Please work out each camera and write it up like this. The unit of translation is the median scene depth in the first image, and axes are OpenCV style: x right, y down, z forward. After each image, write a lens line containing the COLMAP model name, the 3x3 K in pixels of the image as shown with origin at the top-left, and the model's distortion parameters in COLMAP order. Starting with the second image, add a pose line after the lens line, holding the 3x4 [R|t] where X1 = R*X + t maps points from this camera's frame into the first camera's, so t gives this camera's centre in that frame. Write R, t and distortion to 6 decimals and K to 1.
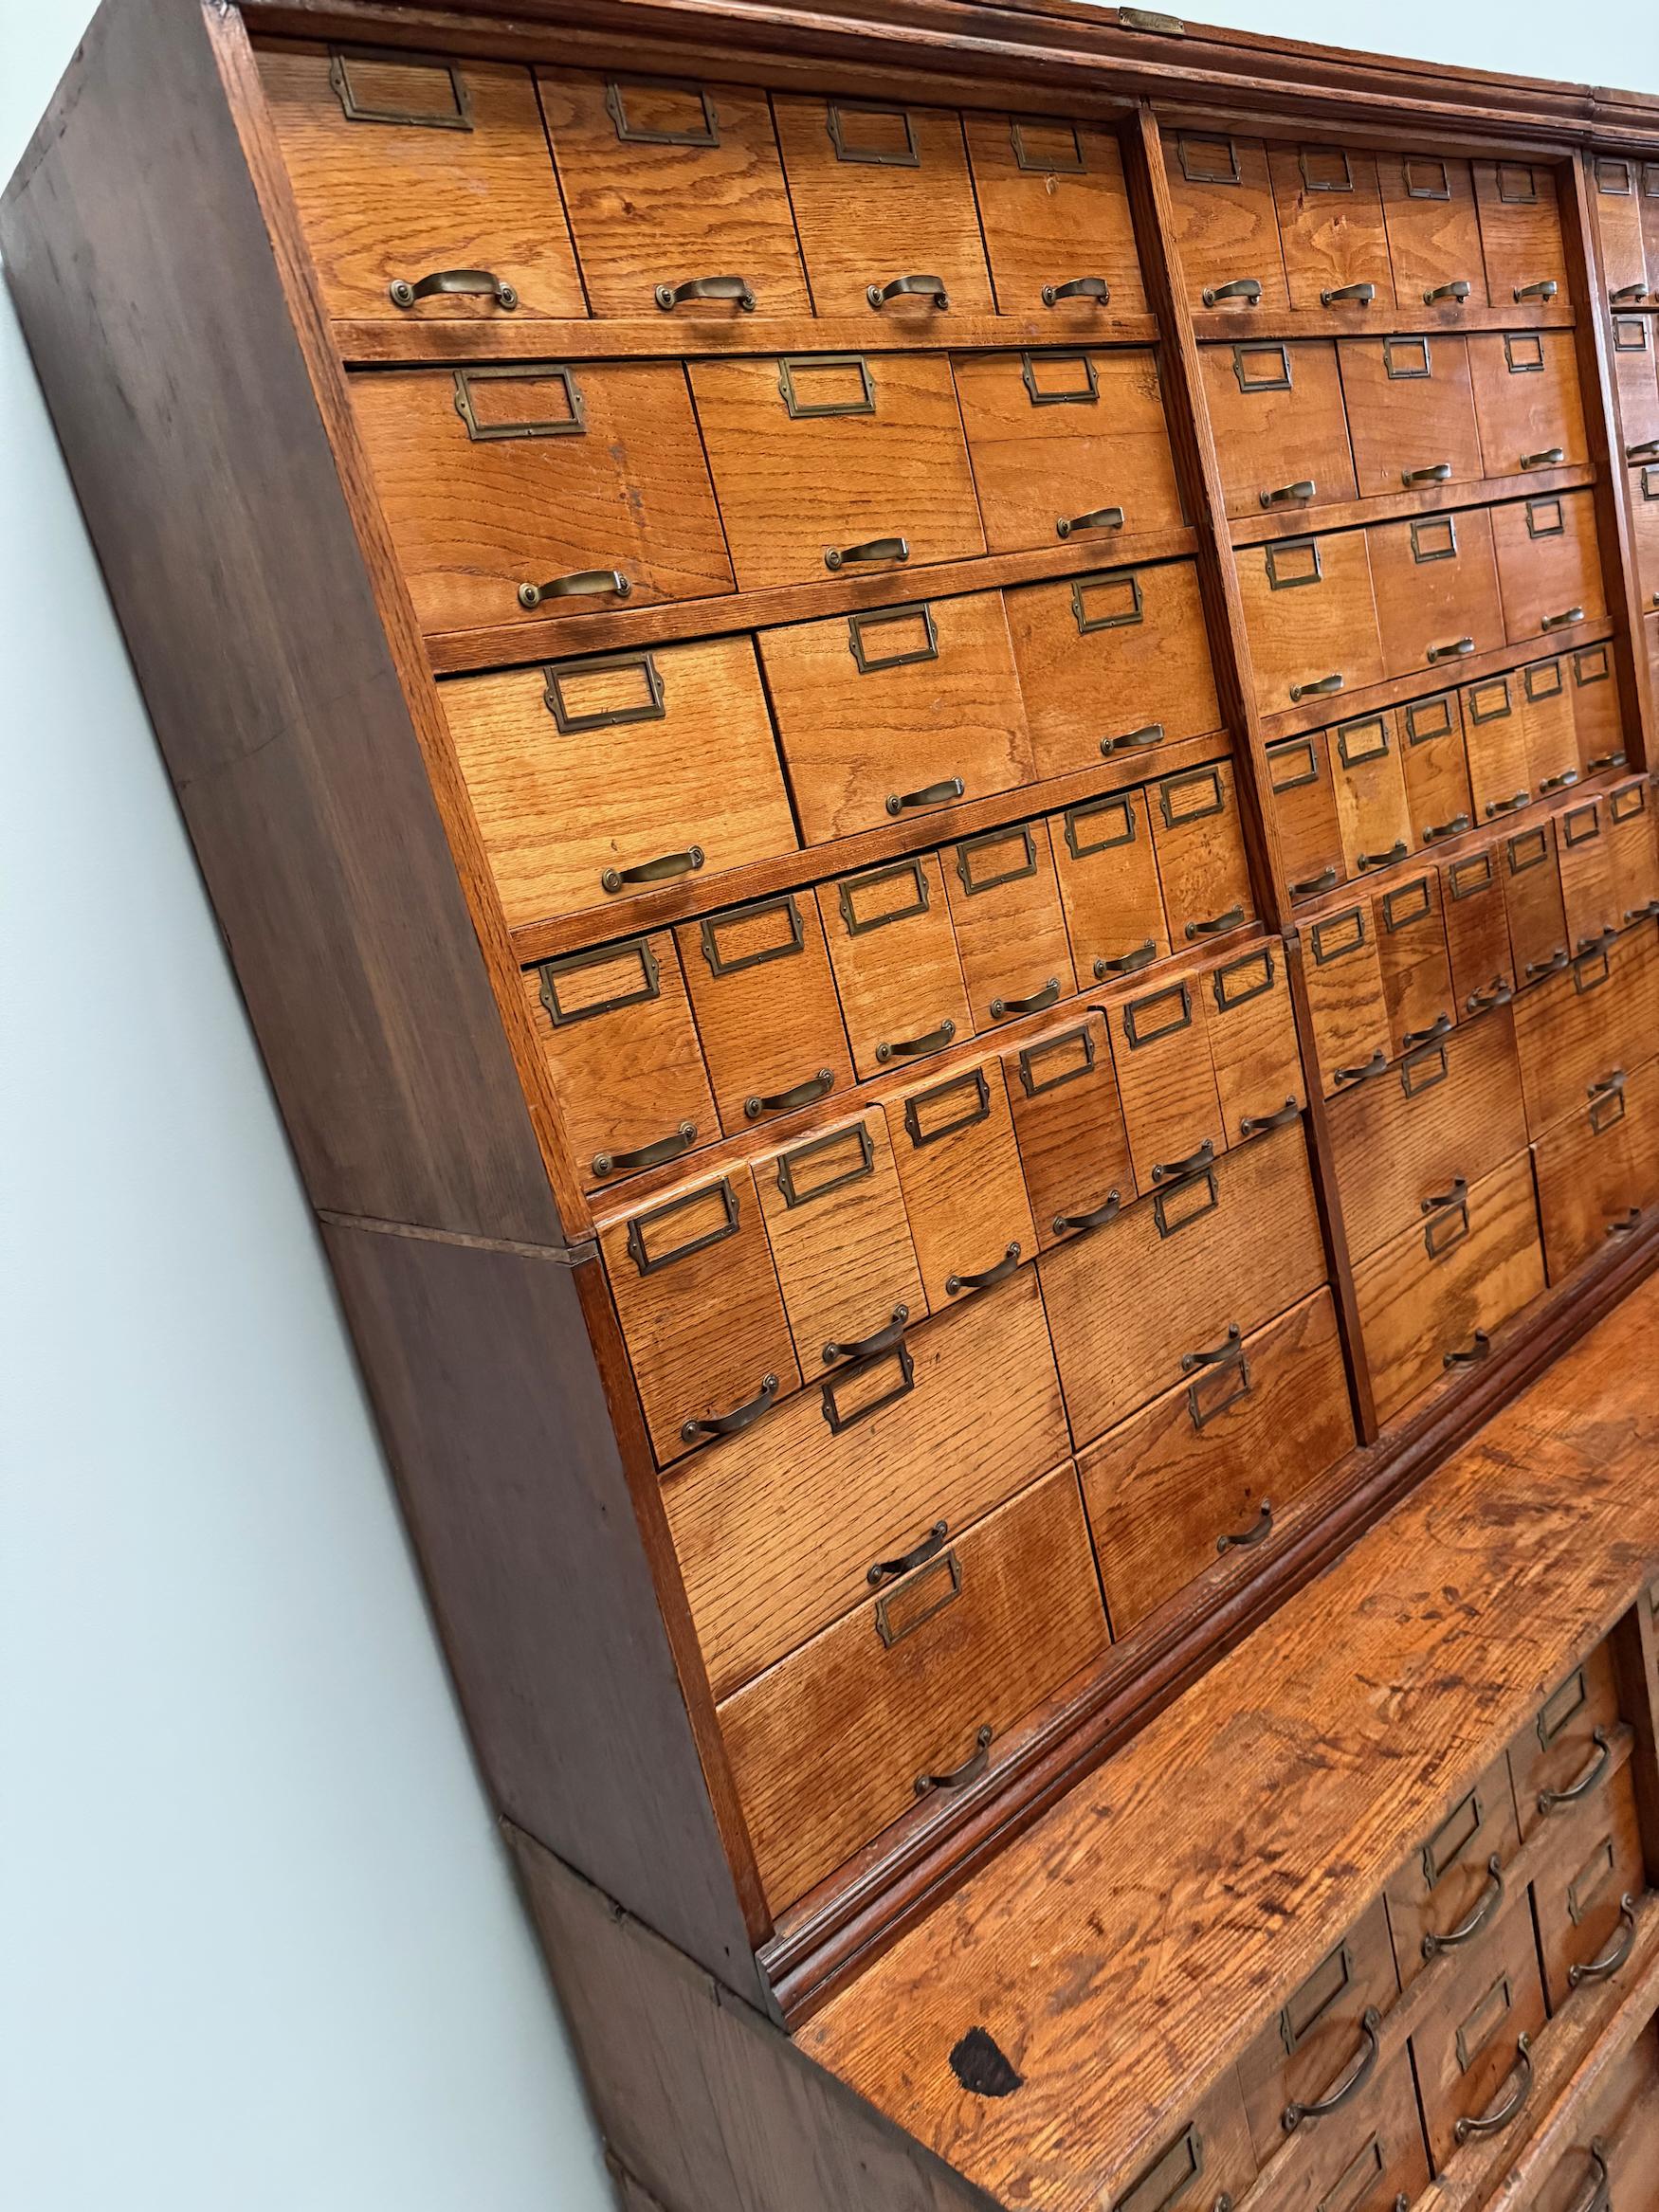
lens RADIAL K [[1606.9, 0, 839.3], [0, 1606.9, 1098.3], [0, 0, 1]] dist [0.068053, -0.100879]
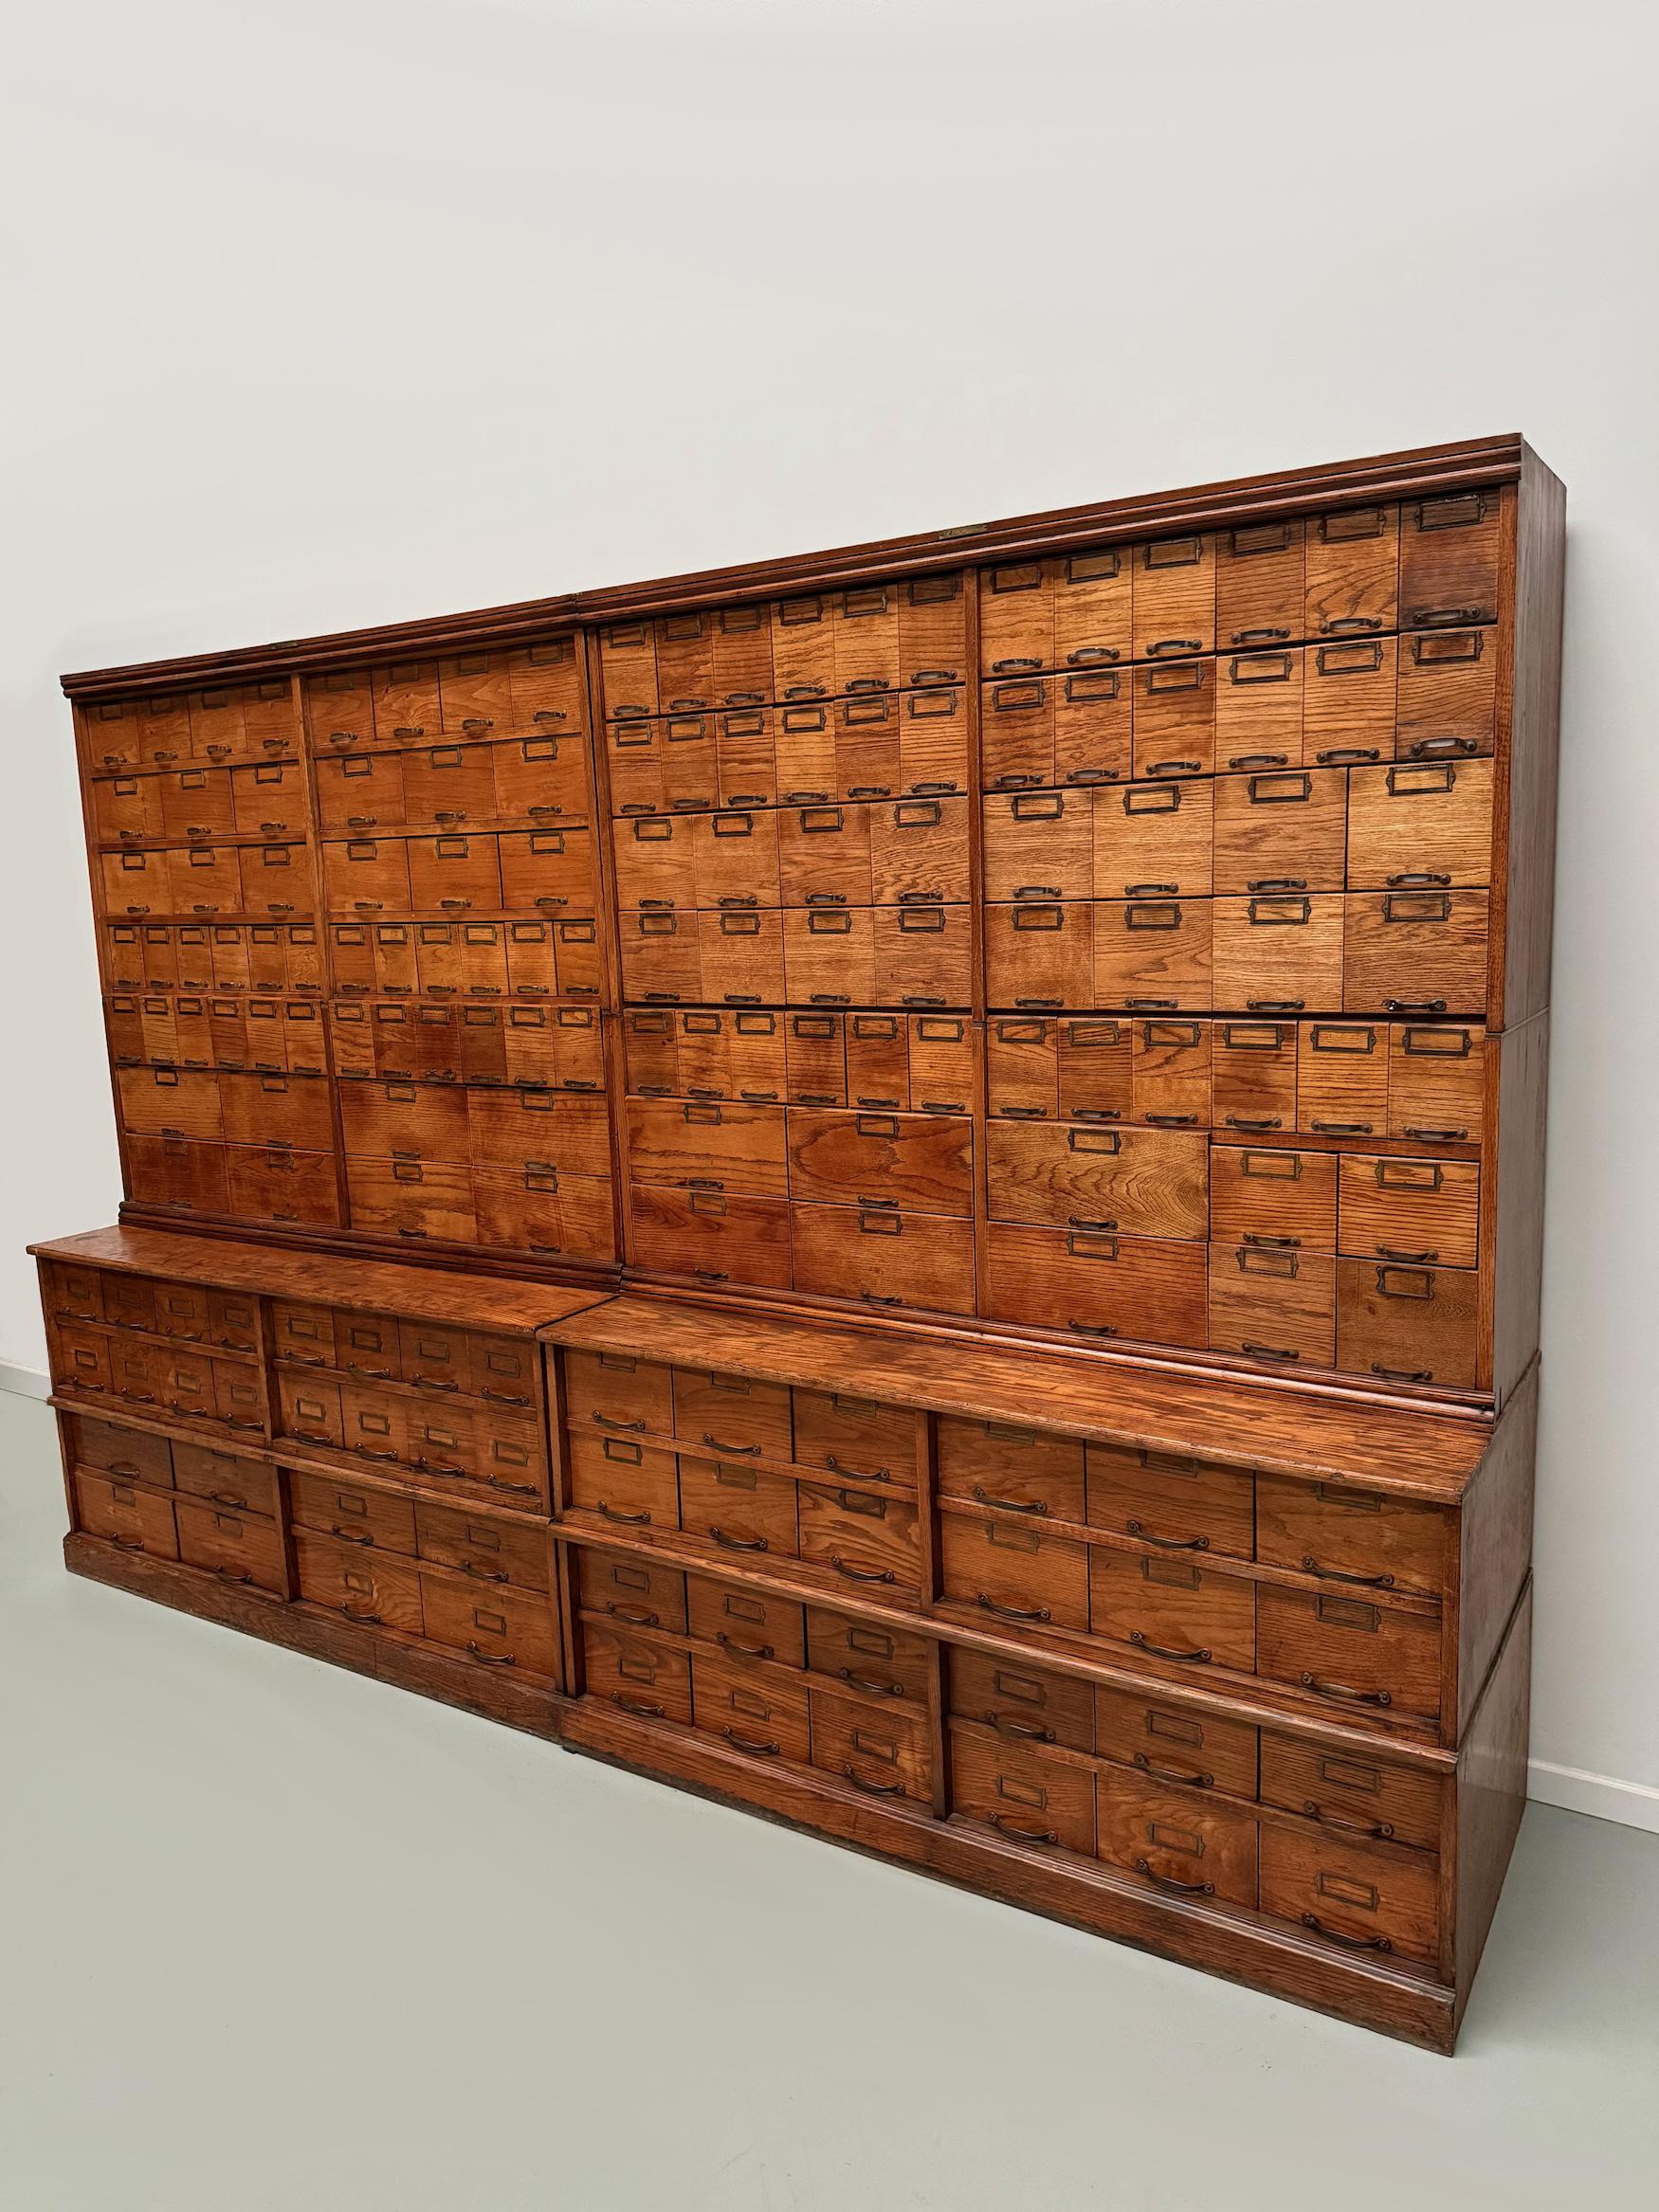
lens RADIAL K [[1551.5, 0, 835.6], [0, 1551.5, 1101.9], [0, 0, 1]] dist [0.182402, -0.361801]
pose [[0.279854, 0.349034, -0.894347, 2.883898], [-0.231335, 0.928638, 0.290028, -0.895504], [0.931754, 0.125728, 0.340627, 1.020087]]
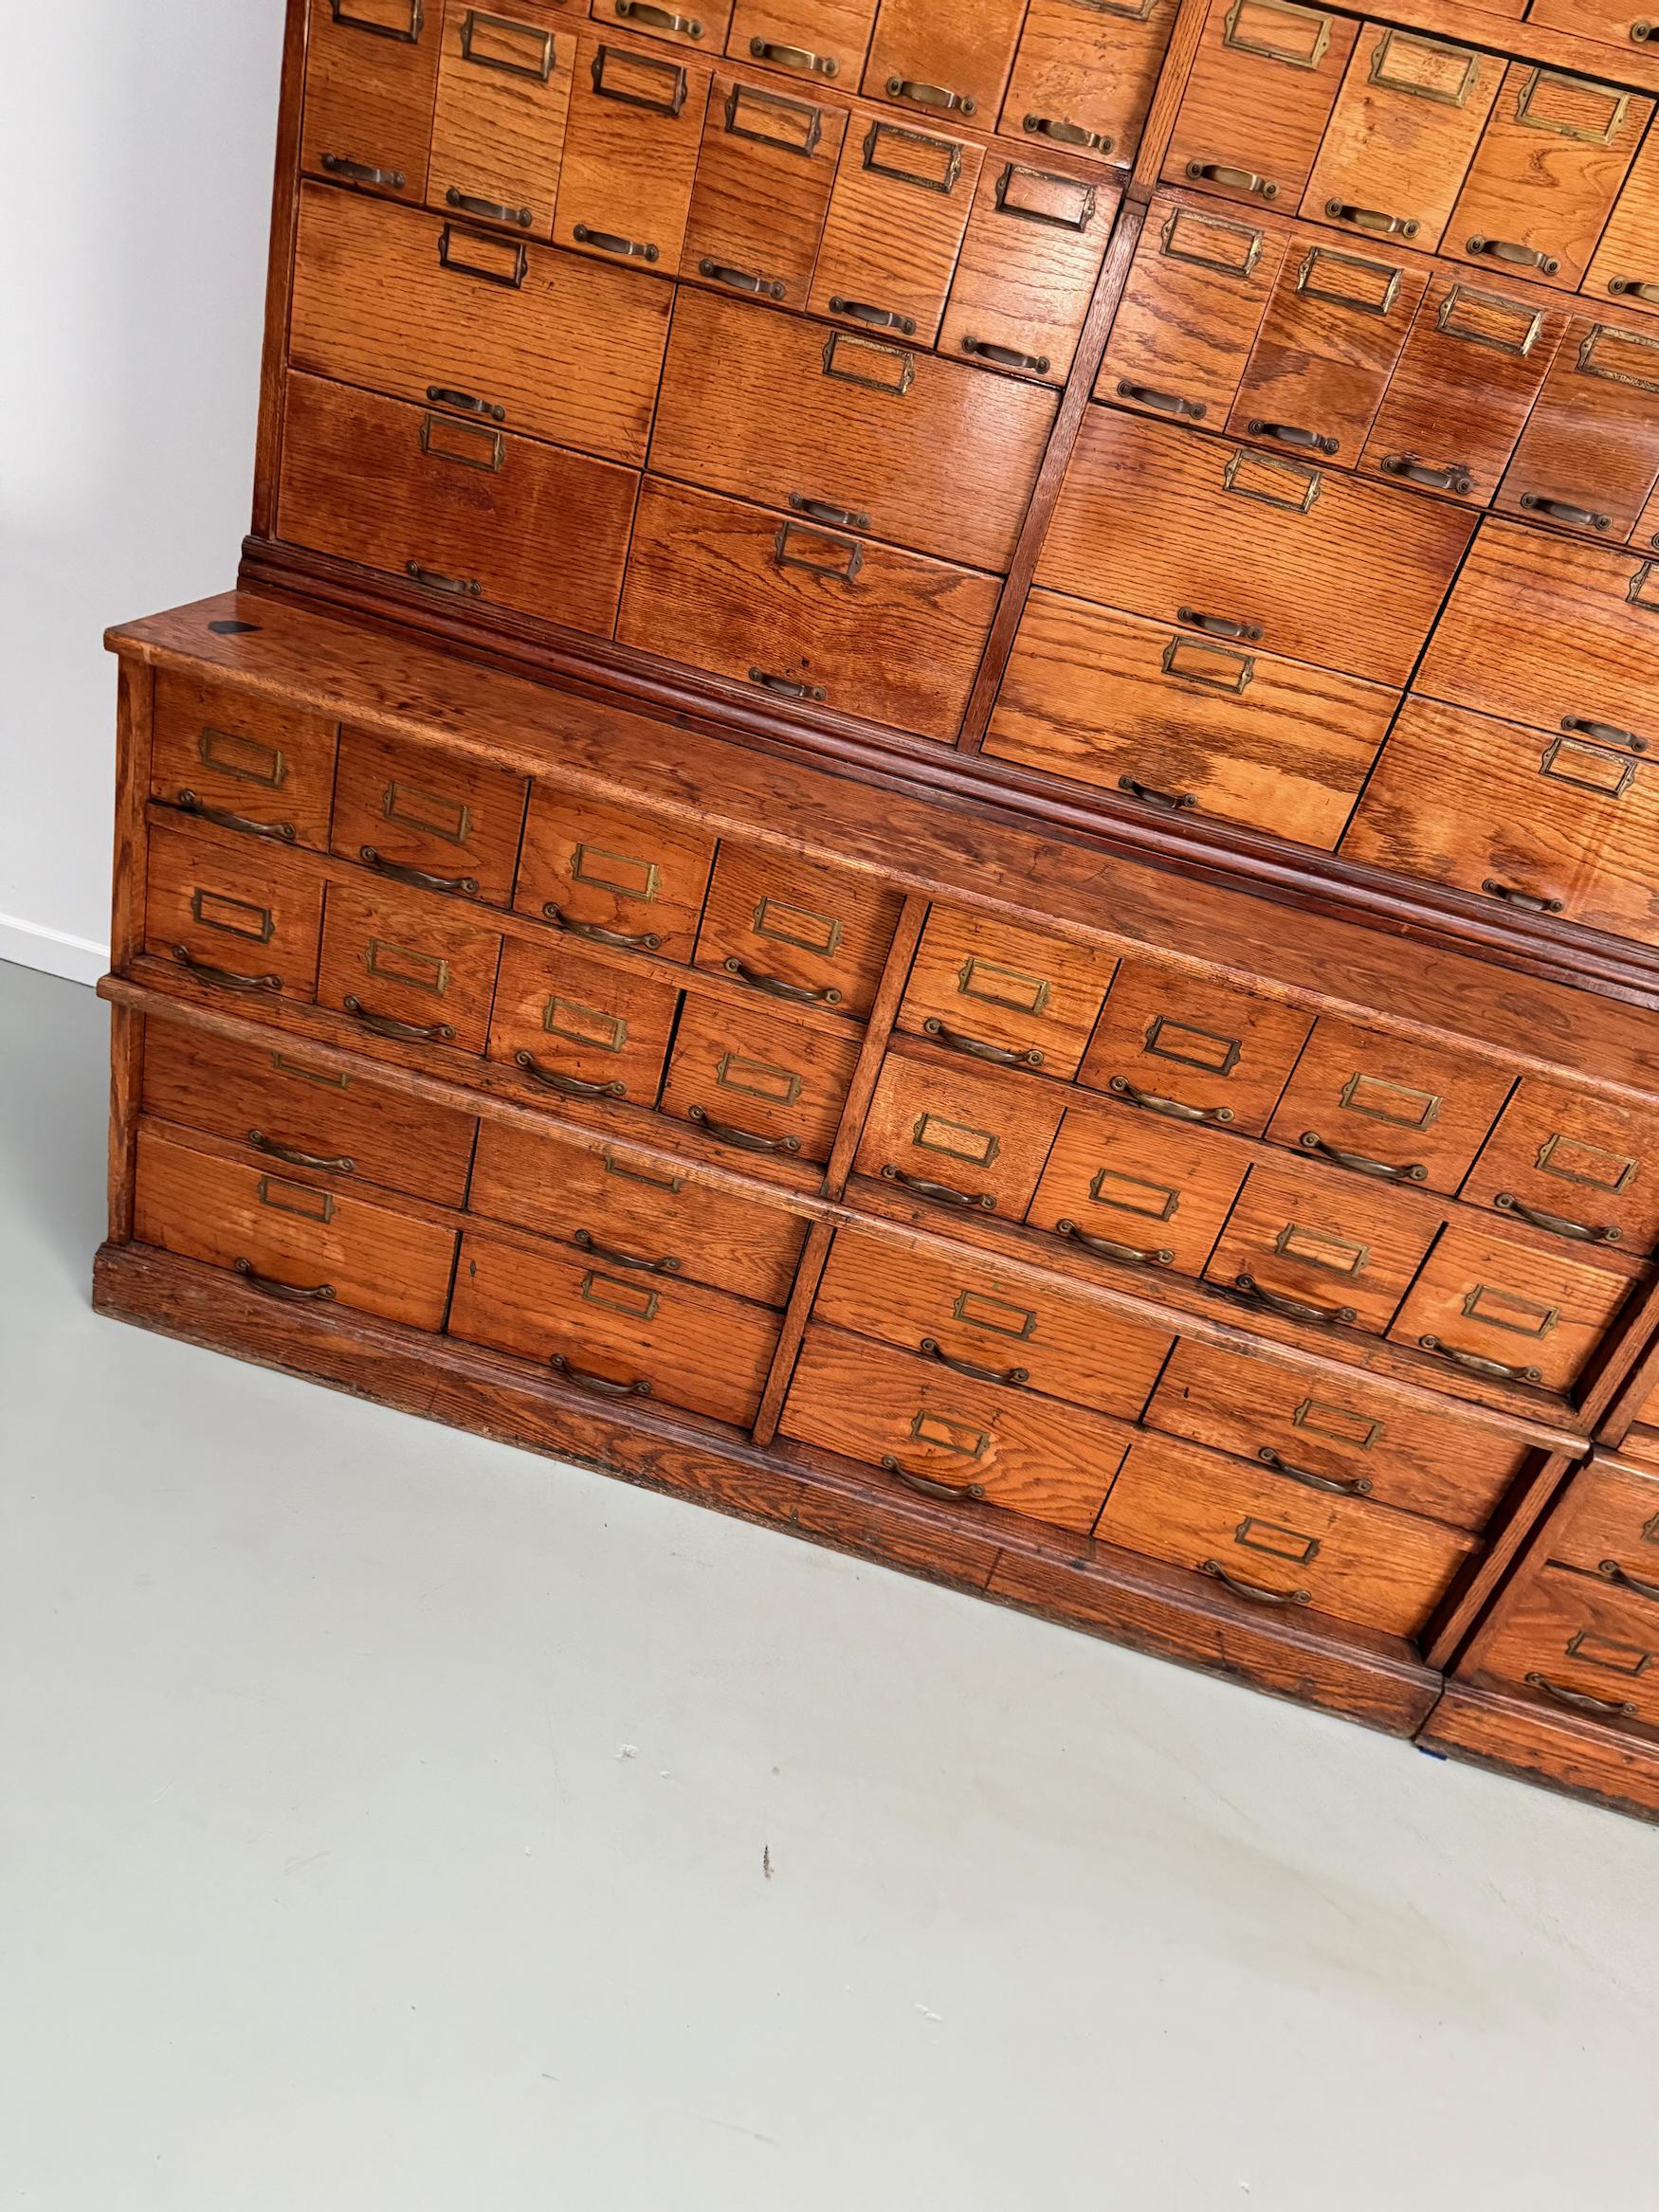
lens RADIAL K [[1571.0, 0, 825.6], [0, 1571.0, 1106.9], [0, 0, 1]] dist [0.086404, -0.110413]
pose [[0.527006, 0.686735, -0.500660, 1.132617], [-0.521345, 0.726475, 0.447698, -0.039894], [0.671166, 0.025077, 0.740882, 0.203550]]
